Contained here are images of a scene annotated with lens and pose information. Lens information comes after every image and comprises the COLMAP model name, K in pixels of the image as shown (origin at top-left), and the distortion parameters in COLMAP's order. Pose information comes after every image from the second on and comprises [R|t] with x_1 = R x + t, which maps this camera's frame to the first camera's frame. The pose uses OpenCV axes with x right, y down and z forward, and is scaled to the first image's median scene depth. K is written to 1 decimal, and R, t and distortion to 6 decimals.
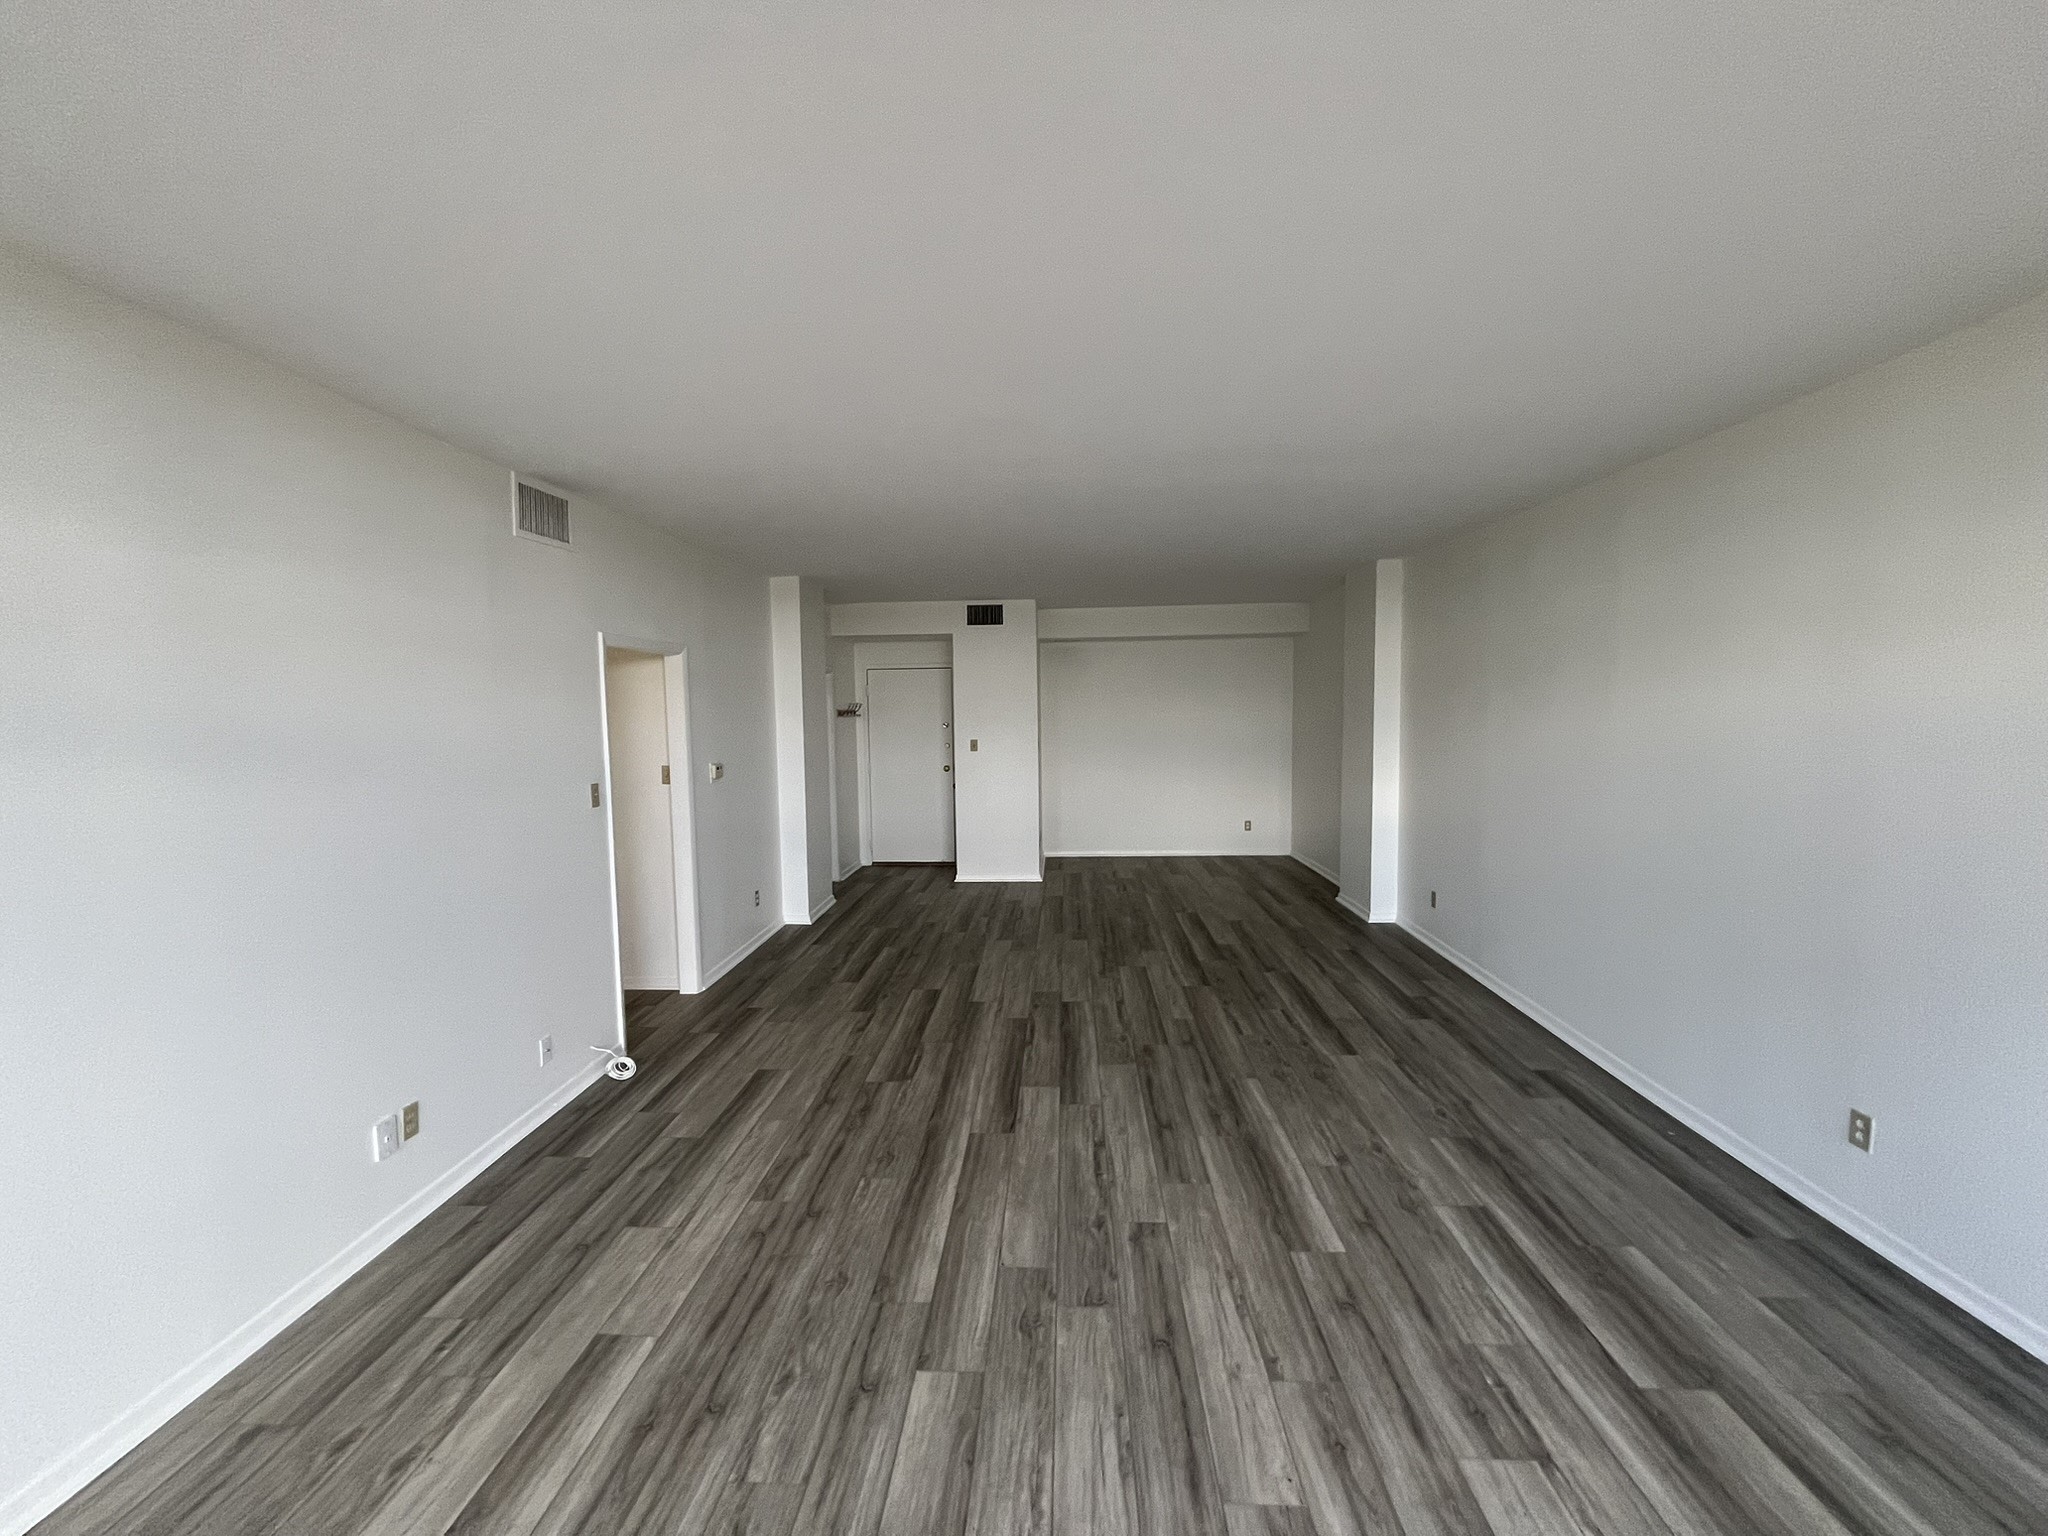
lens RADIAL K [[829.5, 0, 1022.0], [0, 829.5, 775.9], [0, 0, 1]] dist [-0.002127, -0.000177]
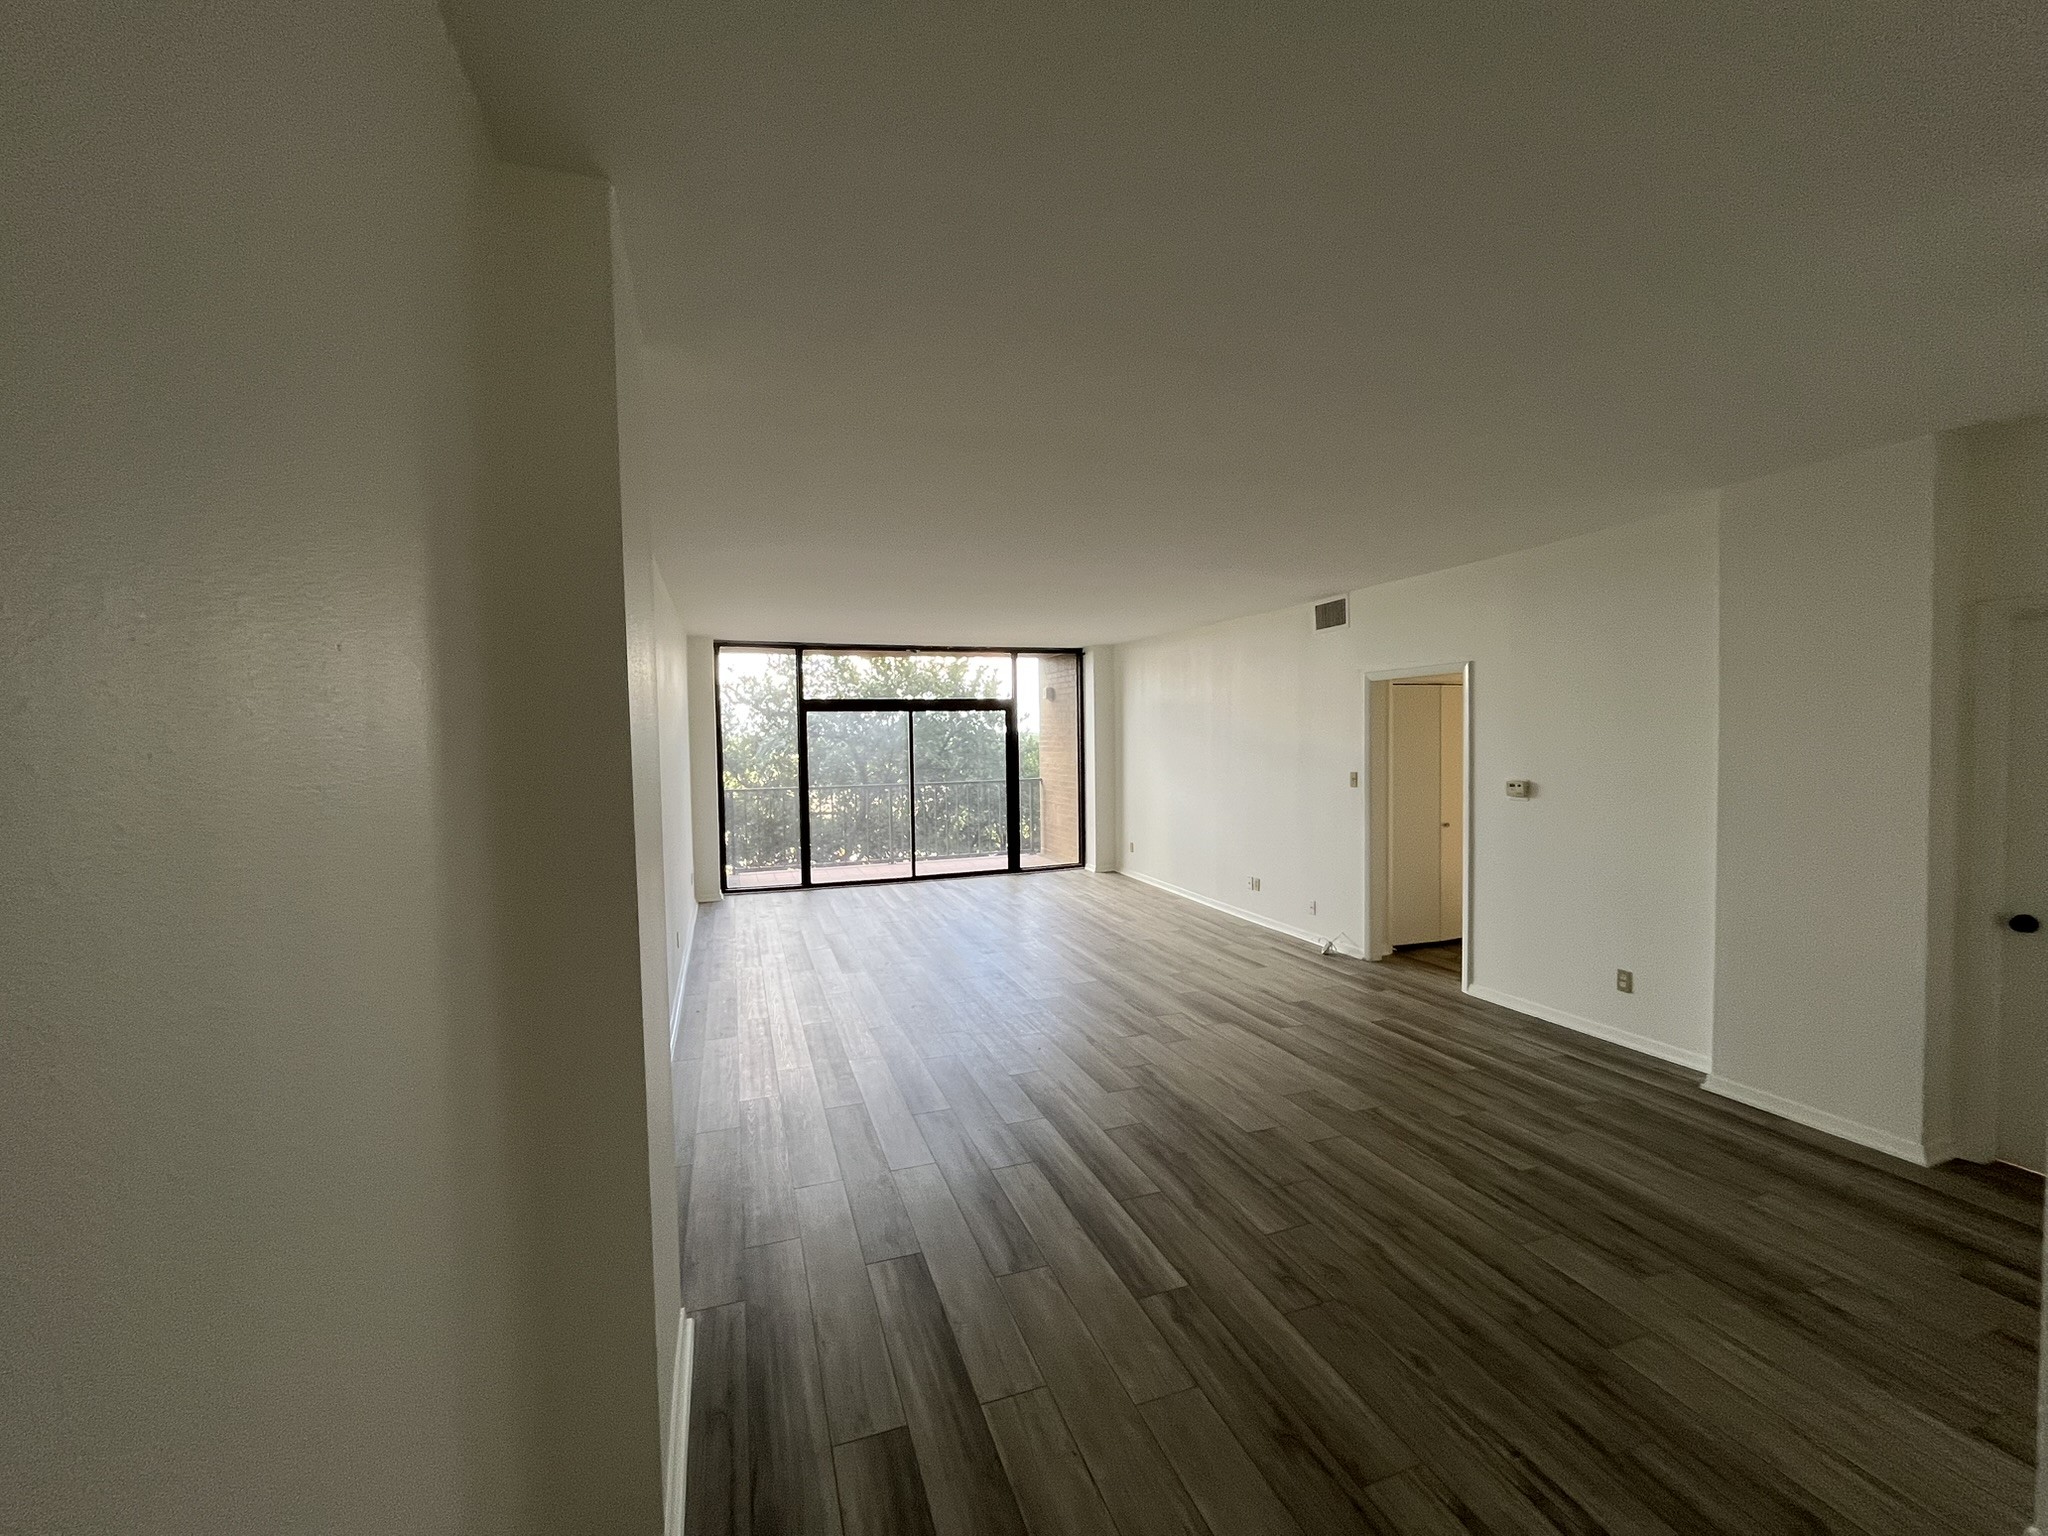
lens RADIAL K [[829.5, 0, 1021.6], [0, 829.5, 767.1], [0, 0, 1]] dist [-0.002127, -0.000177]
pose [[-0.923582, 0.045200, -0.380727, 0.540187], [-0.002359, 0.992338, 0.123533, -0.156910], [0.383393, 0.114991, -0.916399, 1.800300]]
